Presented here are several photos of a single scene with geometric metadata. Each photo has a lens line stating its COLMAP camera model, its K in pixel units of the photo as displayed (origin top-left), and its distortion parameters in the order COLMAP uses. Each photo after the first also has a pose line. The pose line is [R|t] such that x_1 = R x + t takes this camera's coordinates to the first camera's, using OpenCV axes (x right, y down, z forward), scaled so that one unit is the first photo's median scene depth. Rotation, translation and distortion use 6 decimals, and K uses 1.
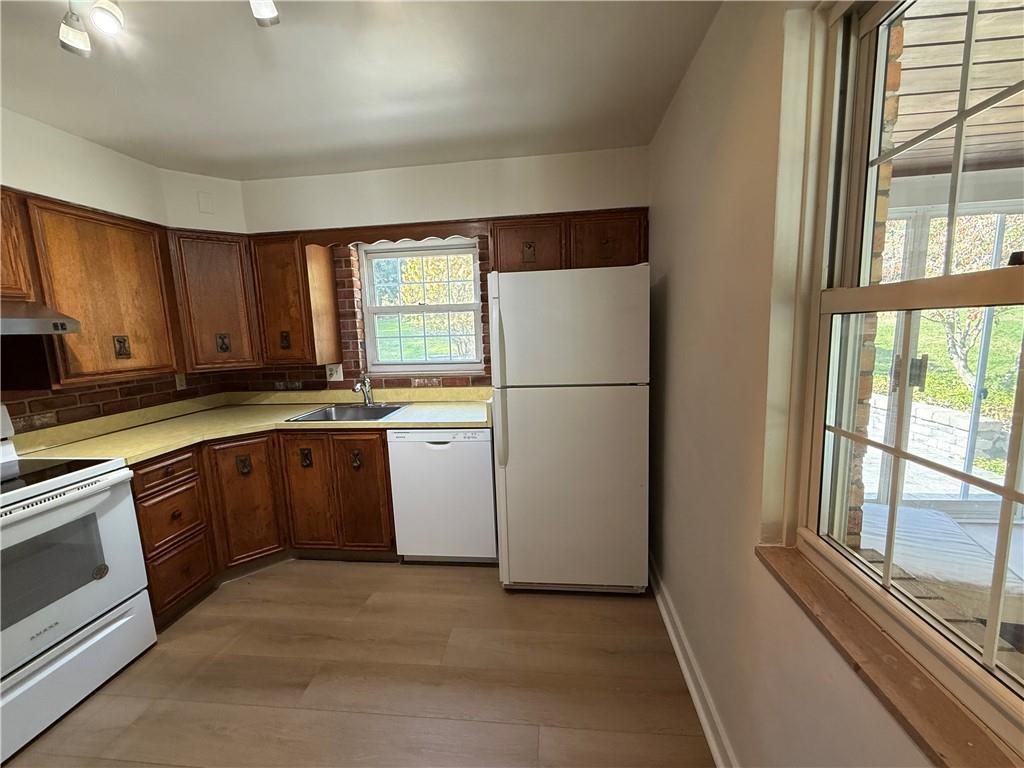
lens RADIAL K [[407.7, 0, 511.2], [0, 407.7, 382.3], [0, 0, 1]] dist [-0.001183, 0.000413]
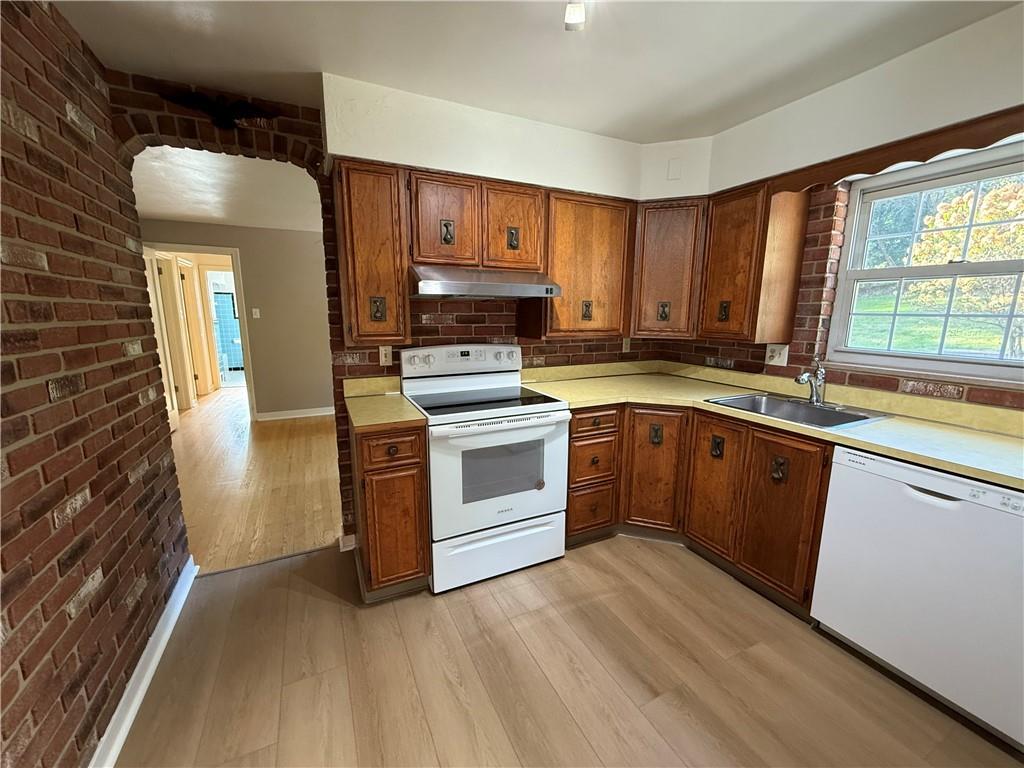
lens RADIAL K [[407.7, 0, 507.2], [0, 407.7, 384.8], [0, 0, 1]] dist [-0.001183, 0.000413]
pose [[0.525958, 0.189058, -0.829232, -0.041148], [-0.137260, 0.981069, 0.136615, -0.003235], [0.839362, 0.041967, 0.541951, 0.144612]]
